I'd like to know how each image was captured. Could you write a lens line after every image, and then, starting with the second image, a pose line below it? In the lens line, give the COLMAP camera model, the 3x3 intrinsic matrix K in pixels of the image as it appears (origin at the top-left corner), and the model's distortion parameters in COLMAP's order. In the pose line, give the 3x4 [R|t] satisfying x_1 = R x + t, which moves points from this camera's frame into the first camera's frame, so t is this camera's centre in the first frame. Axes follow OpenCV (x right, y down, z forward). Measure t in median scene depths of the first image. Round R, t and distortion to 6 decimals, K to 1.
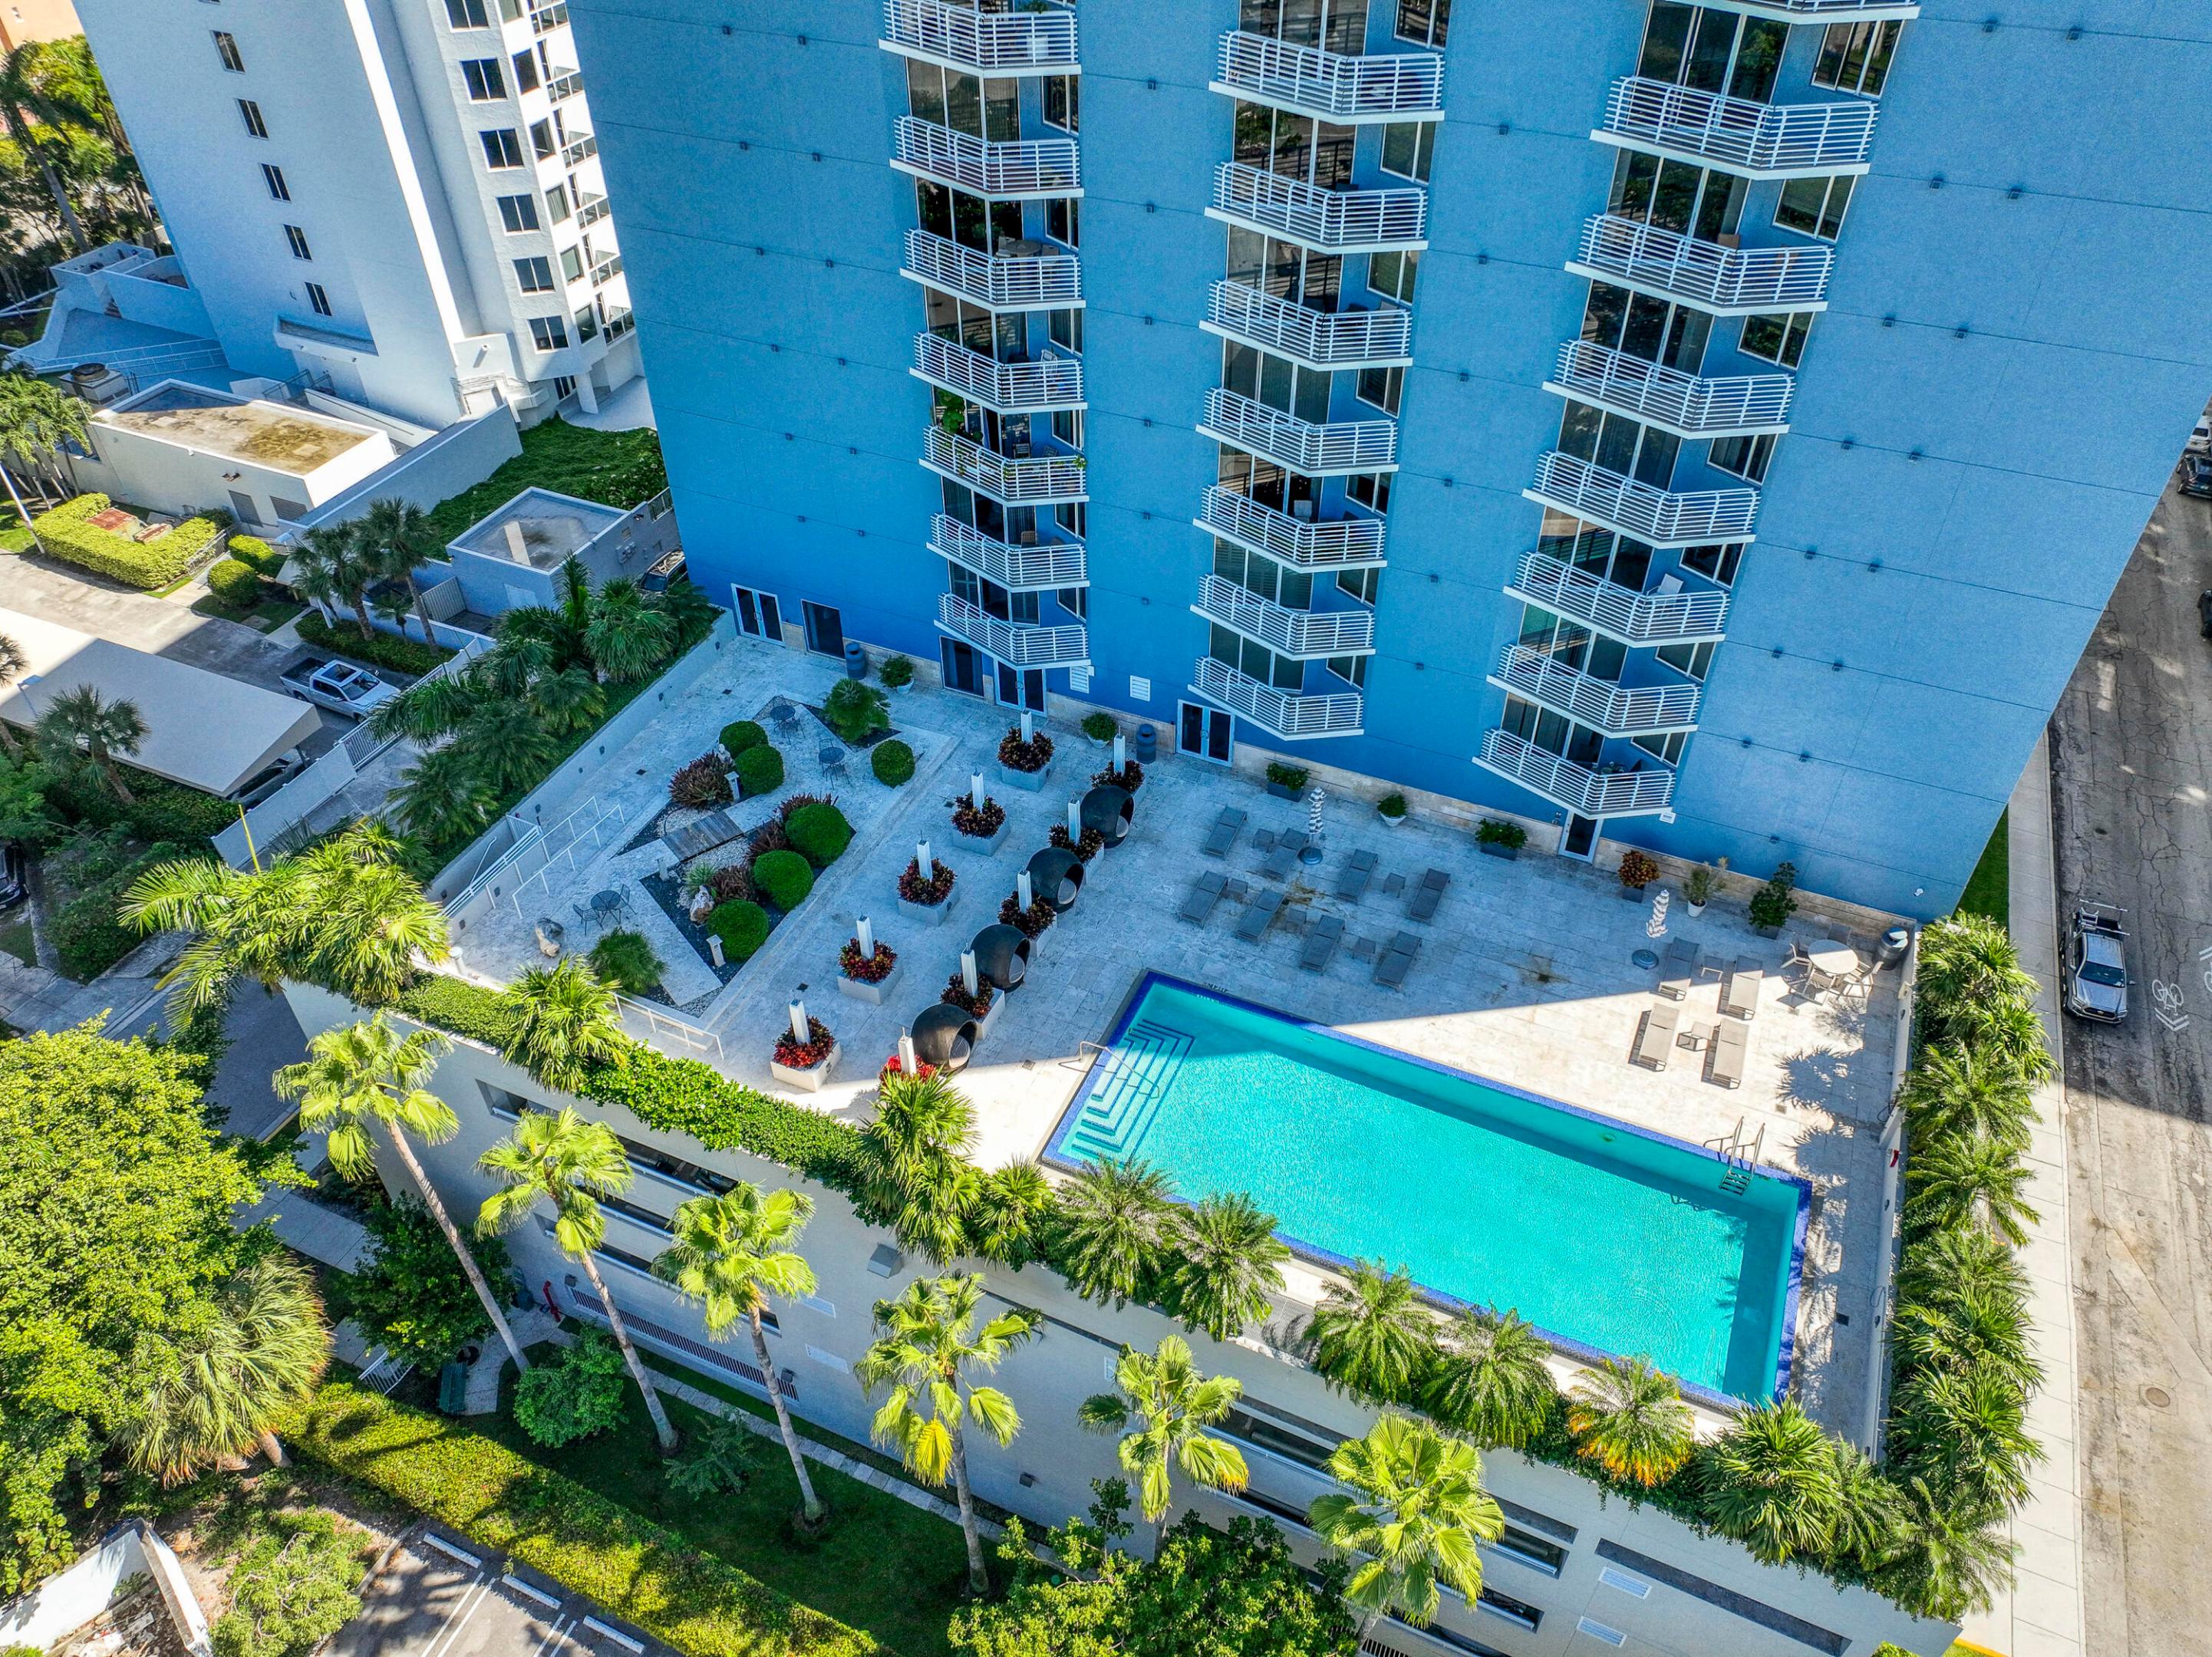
lens RADIAL K [[1545.2, 0, 1112.2], [0, 1545.2, 821.5], [0, 0, 1]] dist [0.003495, 0.013771]
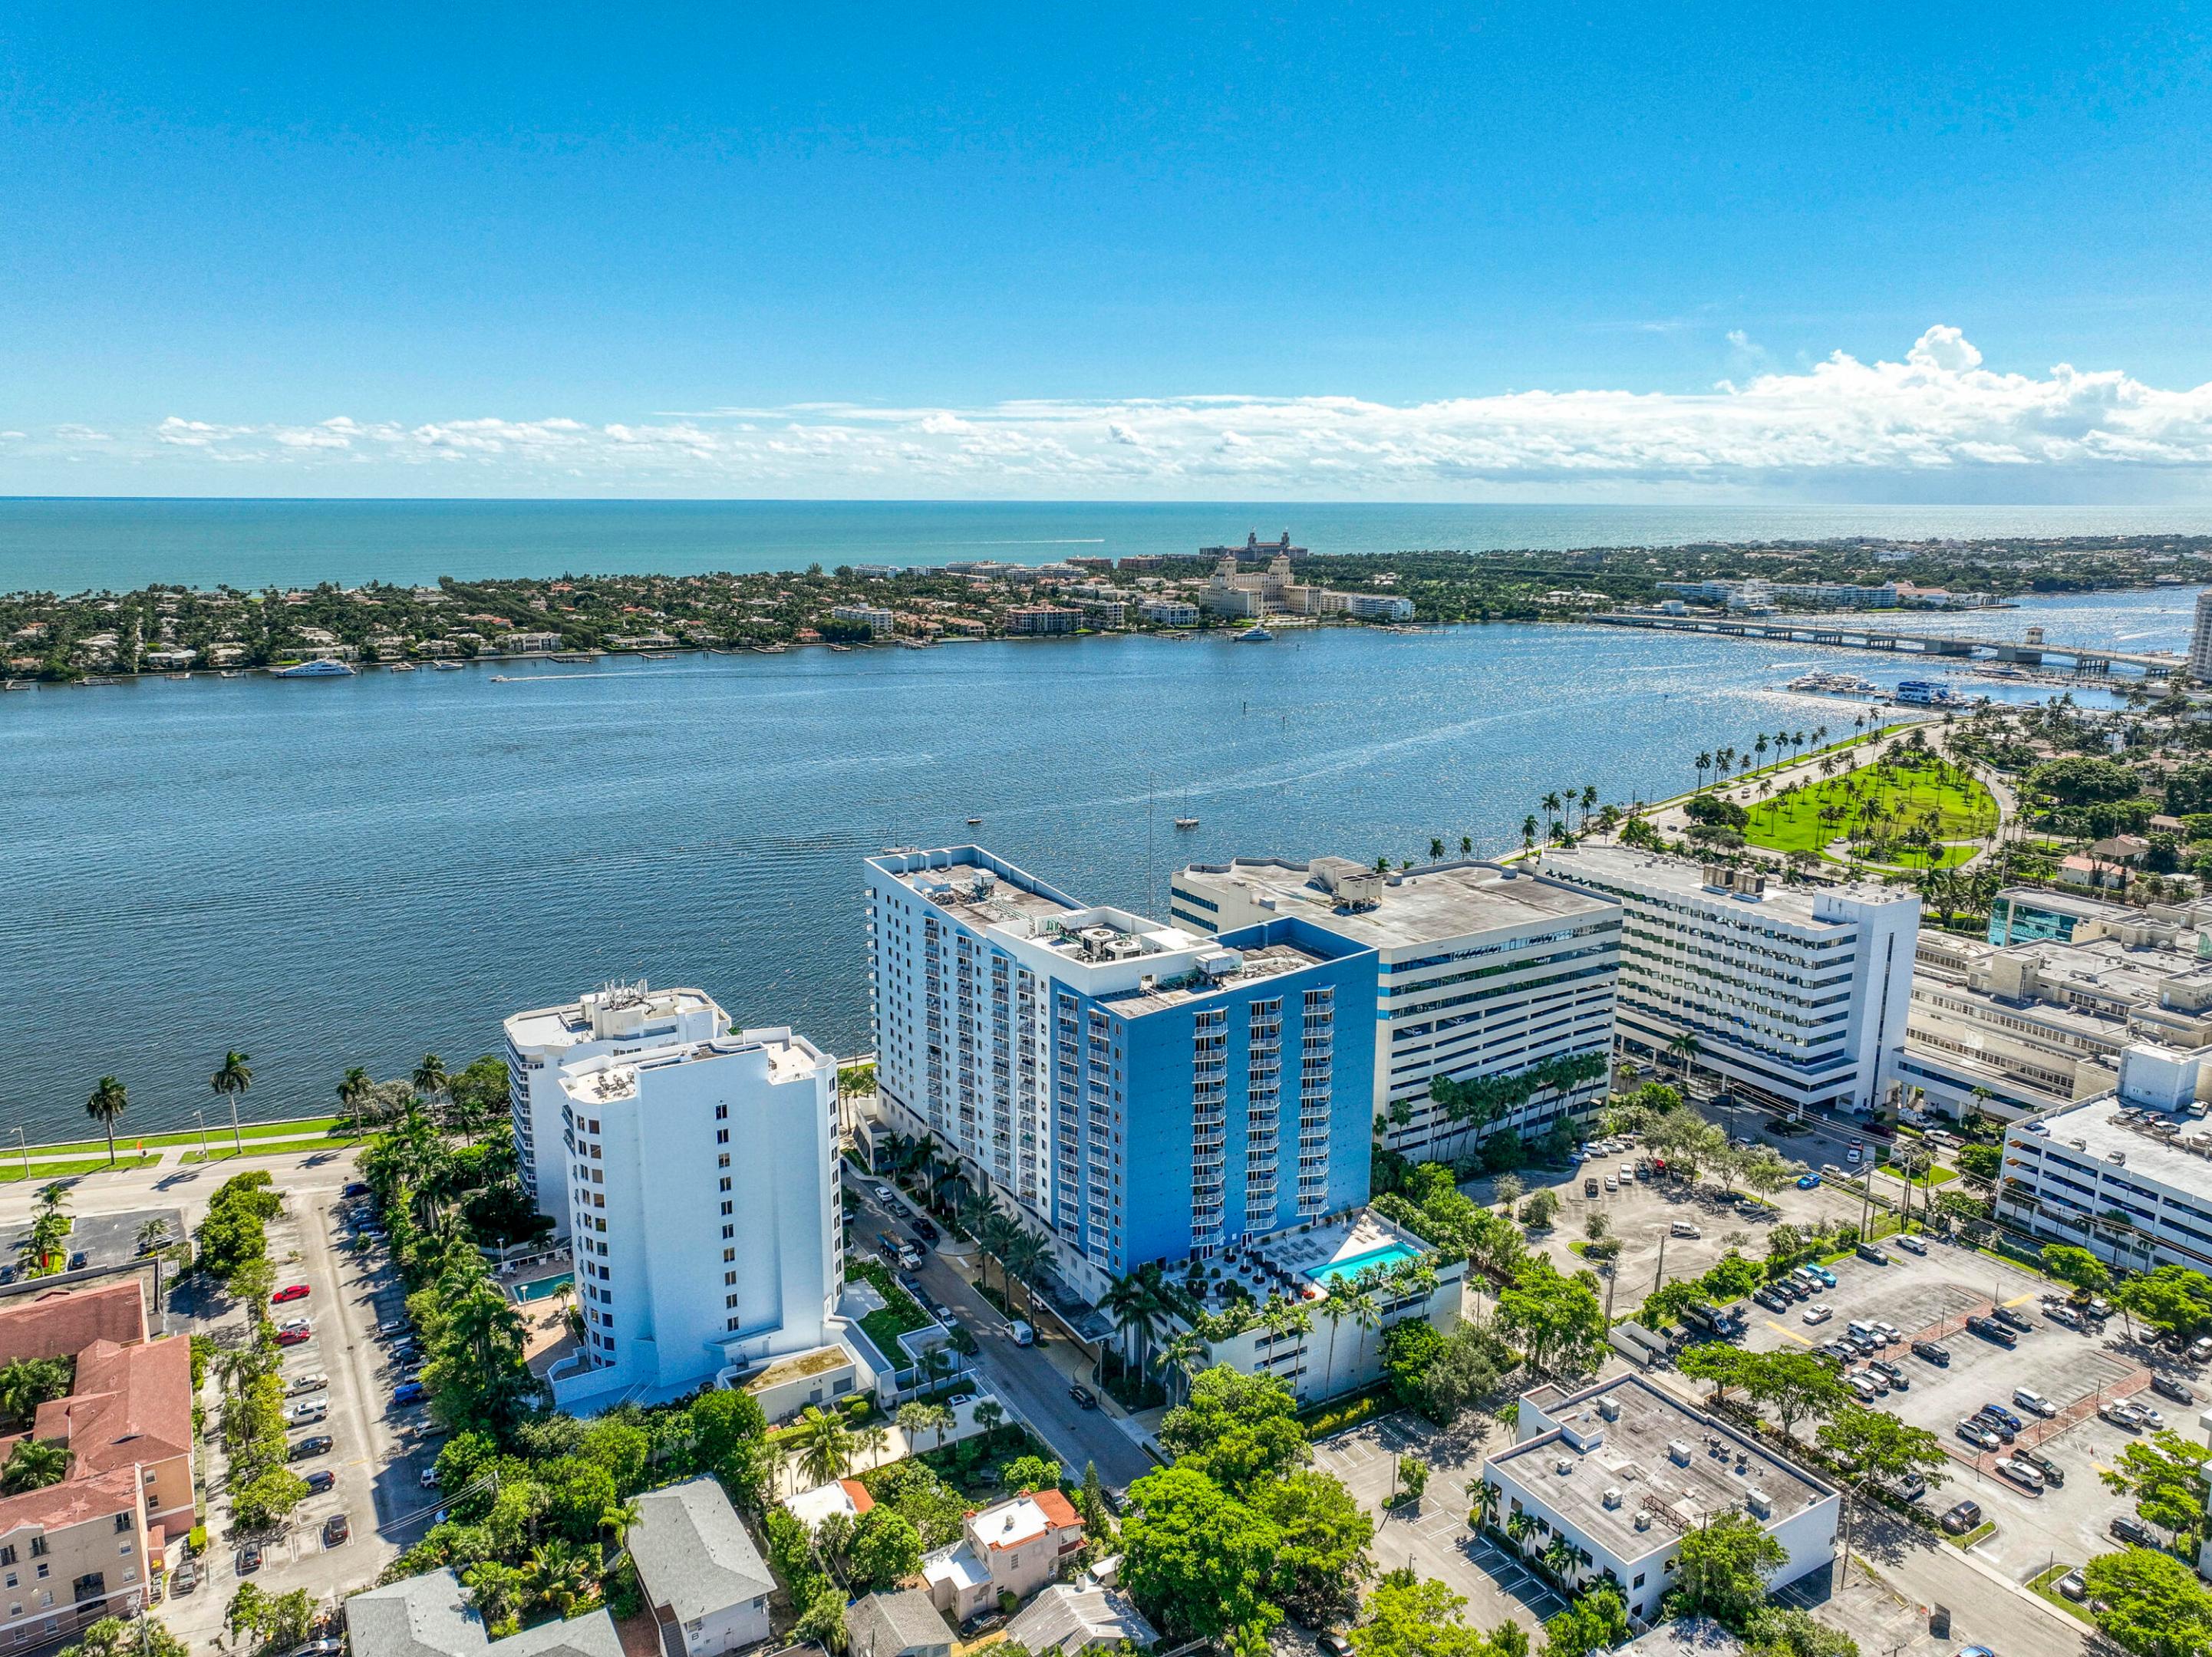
lens RADIAL K [[1545.2, 0, 1104.9], [0, 1545.2, 833.6], [0, 0, 1]] dist [0.003495, 0.013771]
pose [[0.578197, -0.168382, 0.798333, -3.520897], [0.533310, 0.818504, -0.213616, -0.284257], [-0.617470, 0.549271, 0.563056, -1.867931]]
